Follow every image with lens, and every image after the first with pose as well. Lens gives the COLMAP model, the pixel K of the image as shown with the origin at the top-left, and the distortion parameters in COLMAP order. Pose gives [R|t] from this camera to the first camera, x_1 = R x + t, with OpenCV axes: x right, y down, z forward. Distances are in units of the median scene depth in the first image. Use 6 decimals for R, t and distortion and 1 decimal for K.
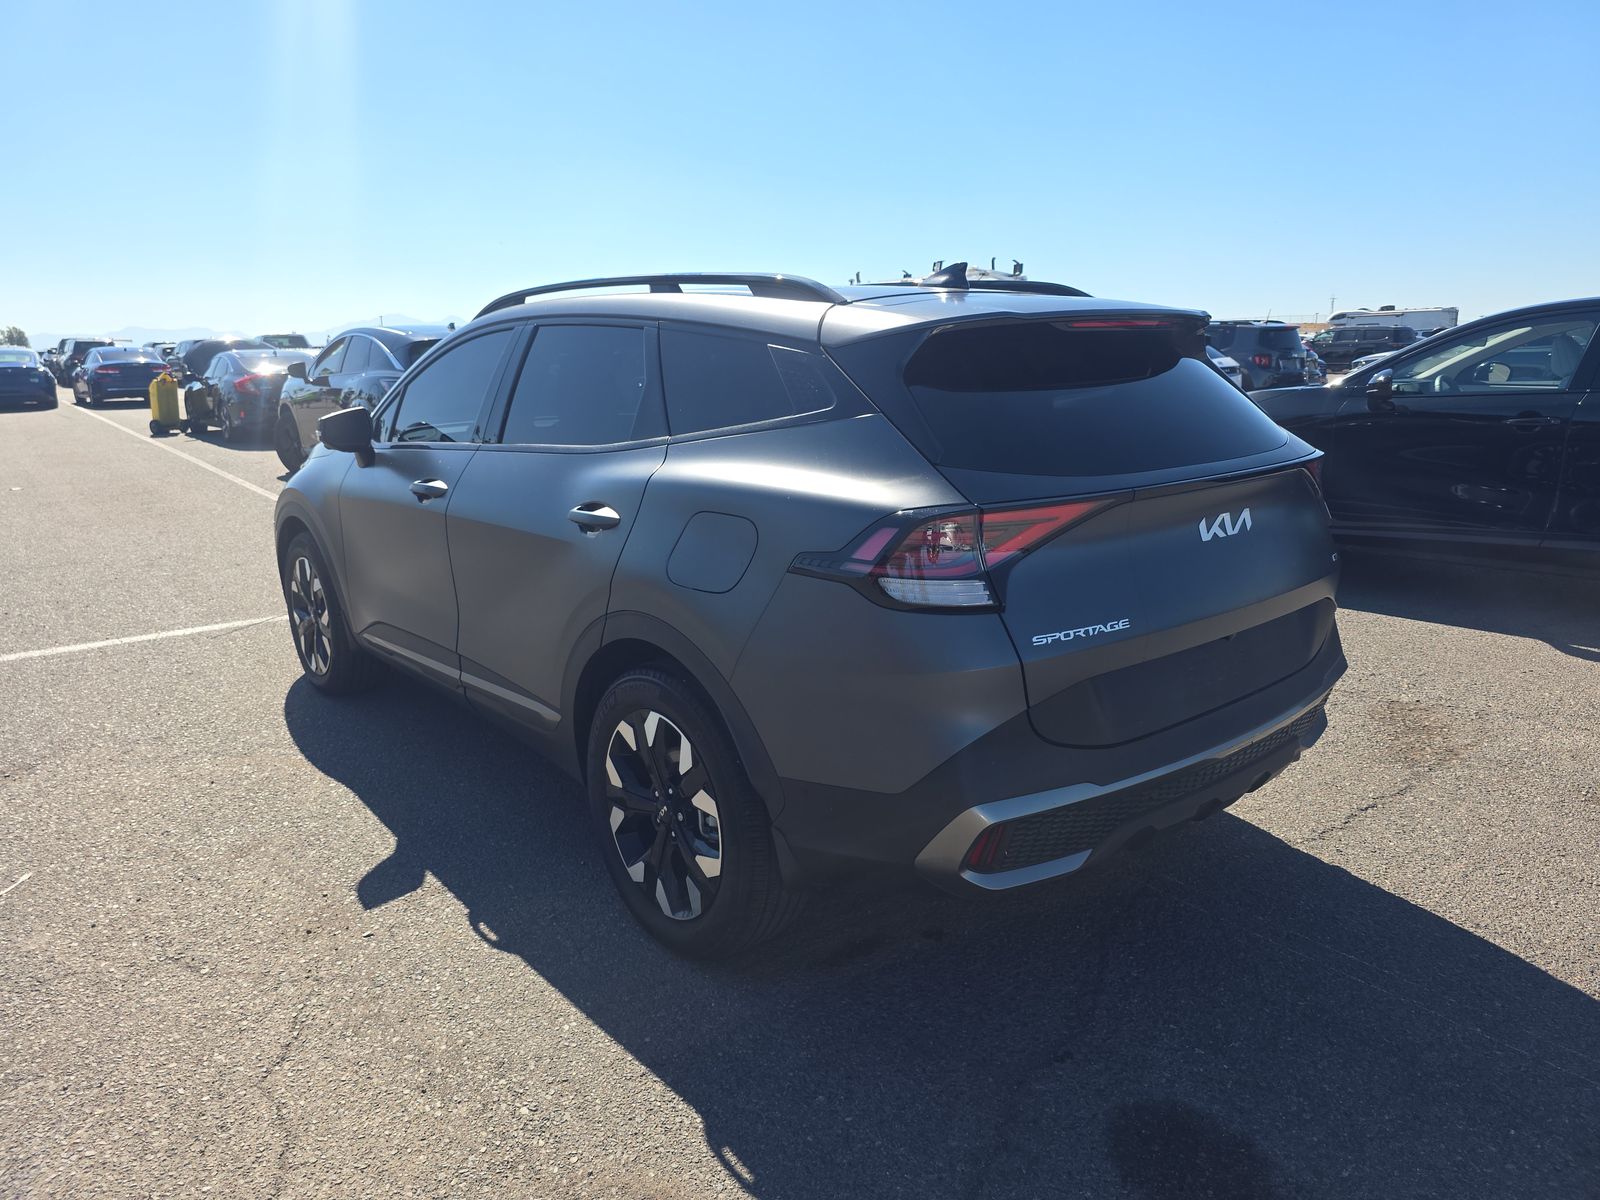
lens RADIAL K [[1098.6, 0, 803.6], [0, 1098.6, 588.8], [0, 0, 1]] dist [0.026634, -0.022528]
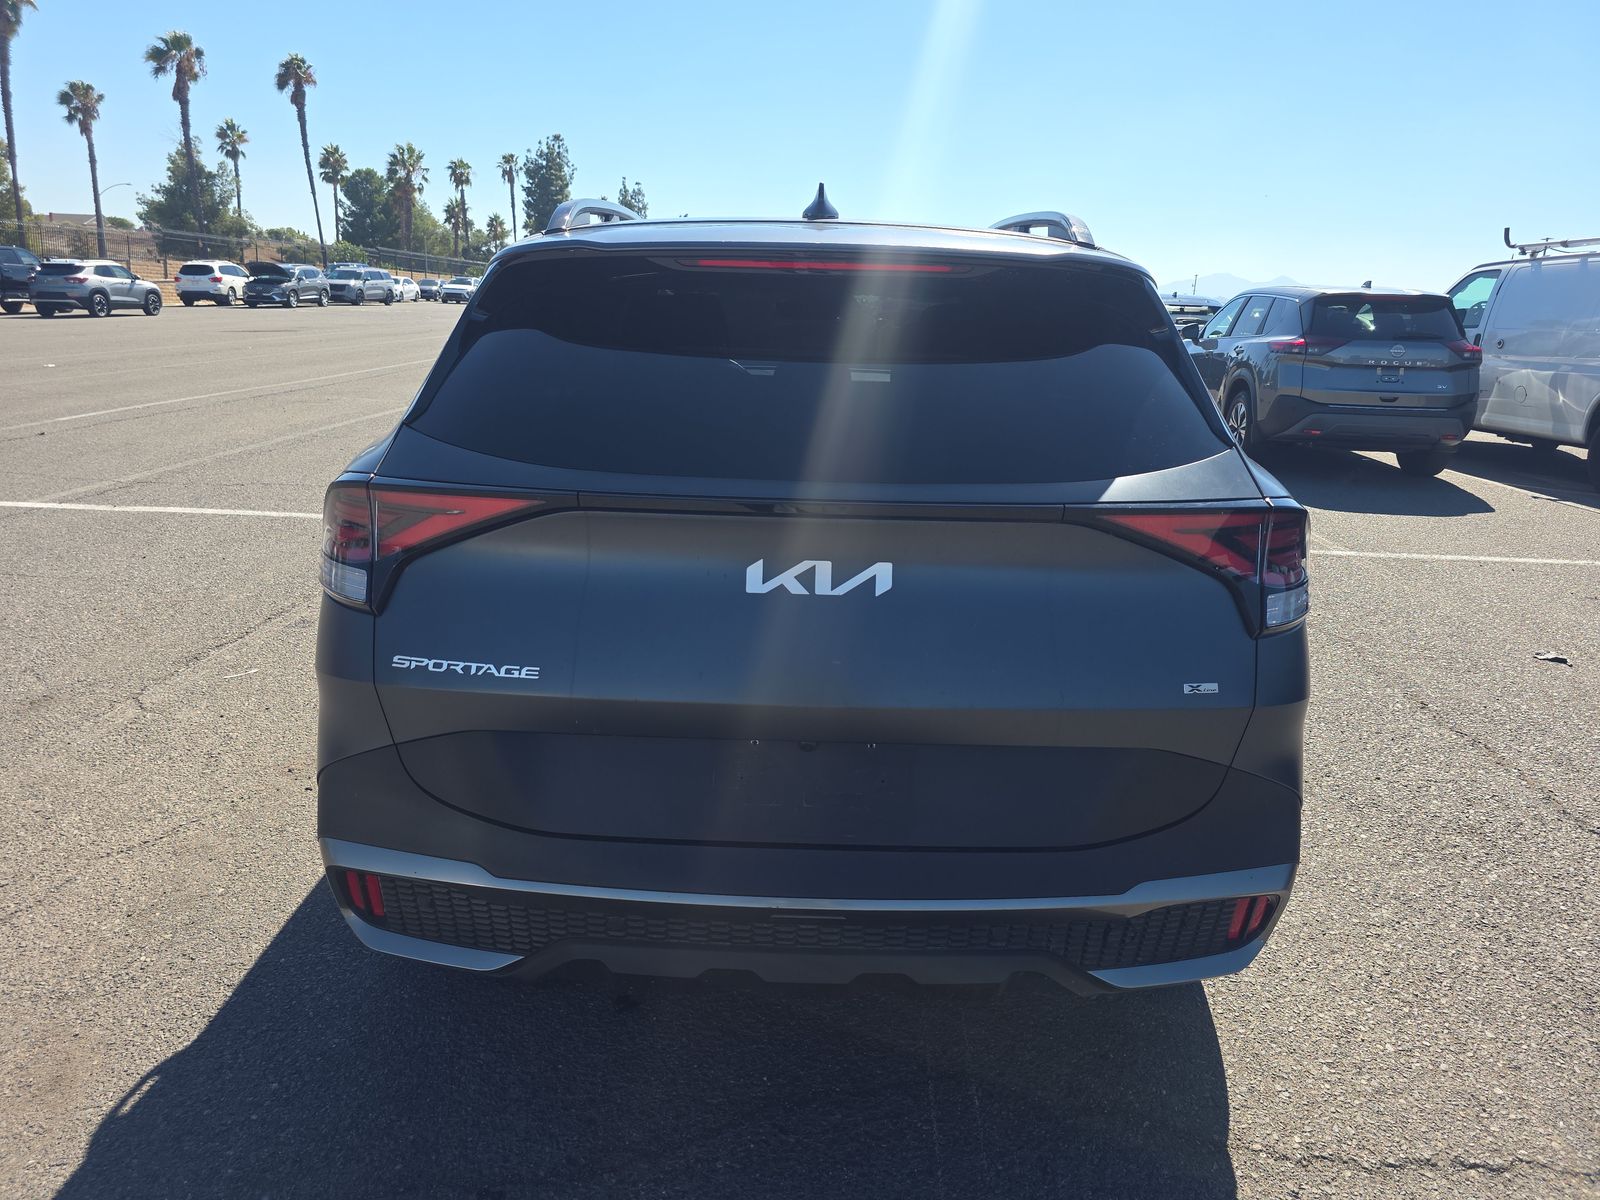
lens RADIAL K [[1098.6, 0, 795.6], [0, 1098.6, 601.4], [0, 0, 1]] dist [0.026634, -0.022528]
pose [[0.762626, 0.205813, -0.613223, 0.868305], [-0.183163, 0.977939, 0.100433, -0.120385], [0.620365, 0.035727, 0.783499, 0.543222]]
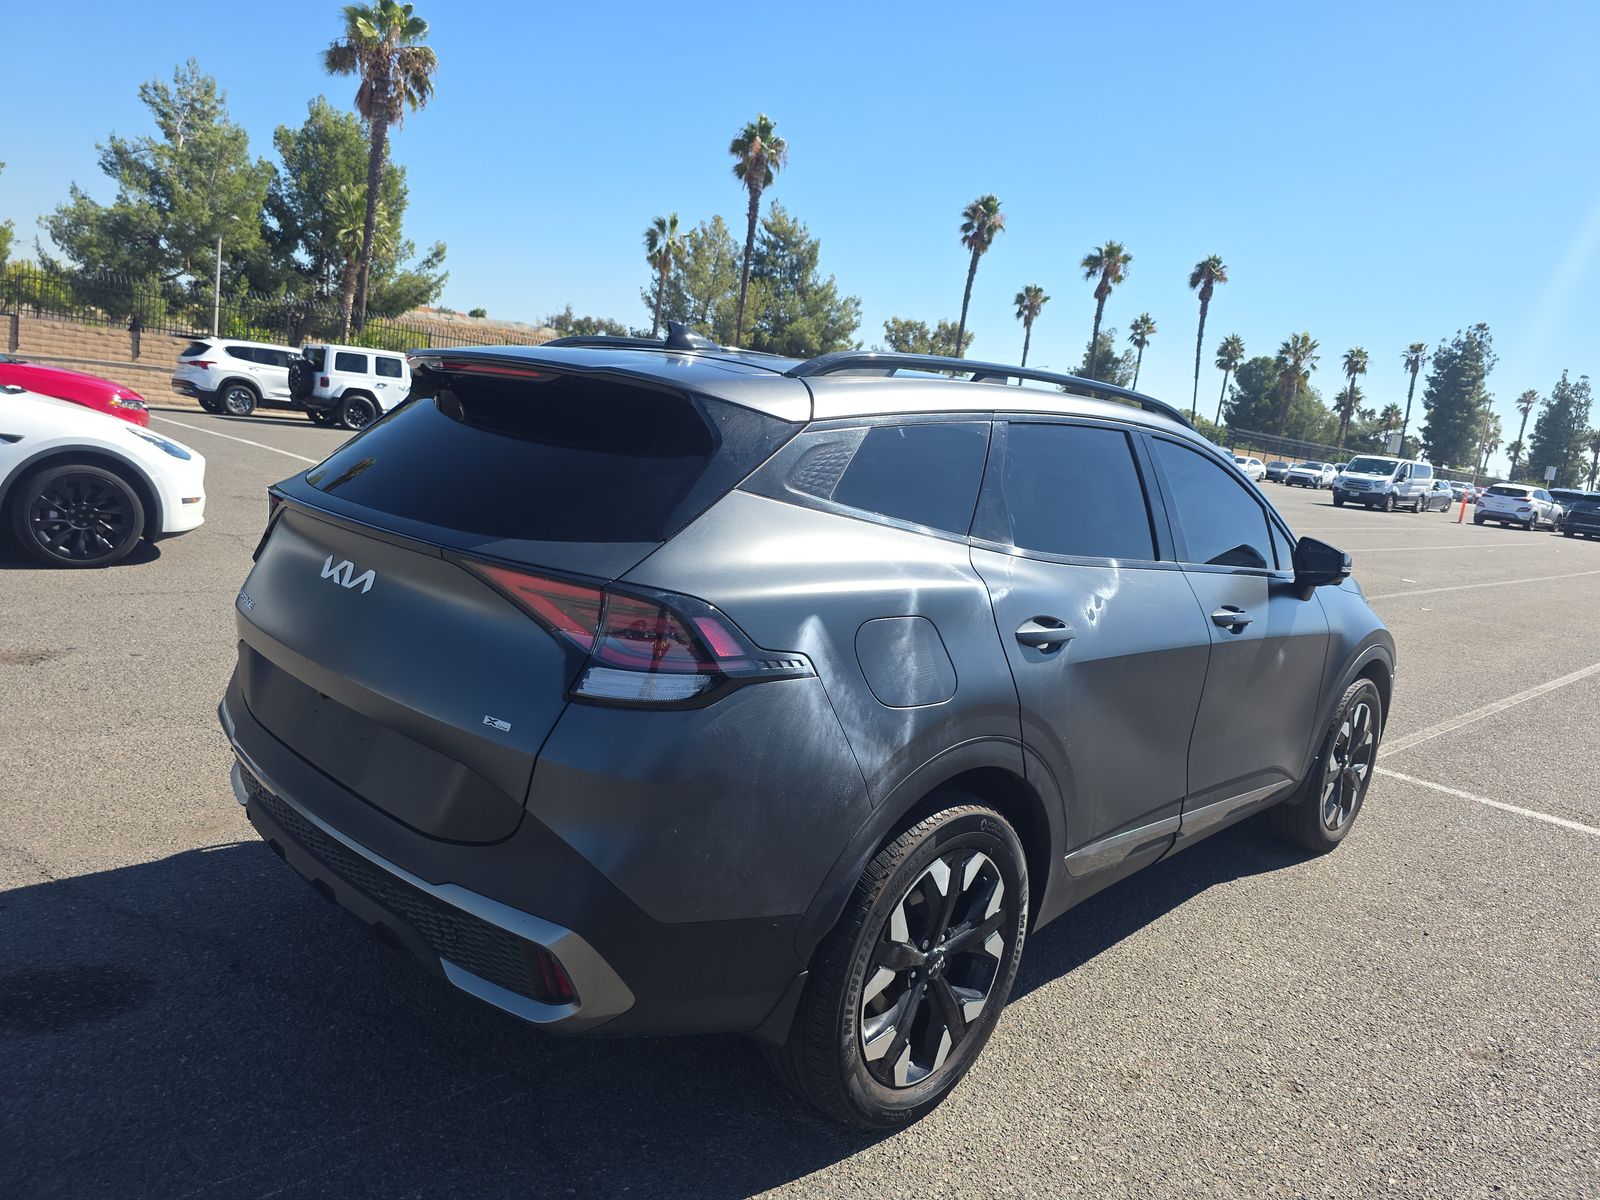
lens RADIAL K [[1098.6, 0, 790.3], [0, 1098.6, 602.7], [0, 0, 1]] dist [0.026634, -0.022528]
pose [[0.094668, 0.191950, -0.976828, 1.470348], [-0.330073, 0.931782, 0.151109, -0.330022], [0.939196, 0.308119, 0.151568, 1.361135]]
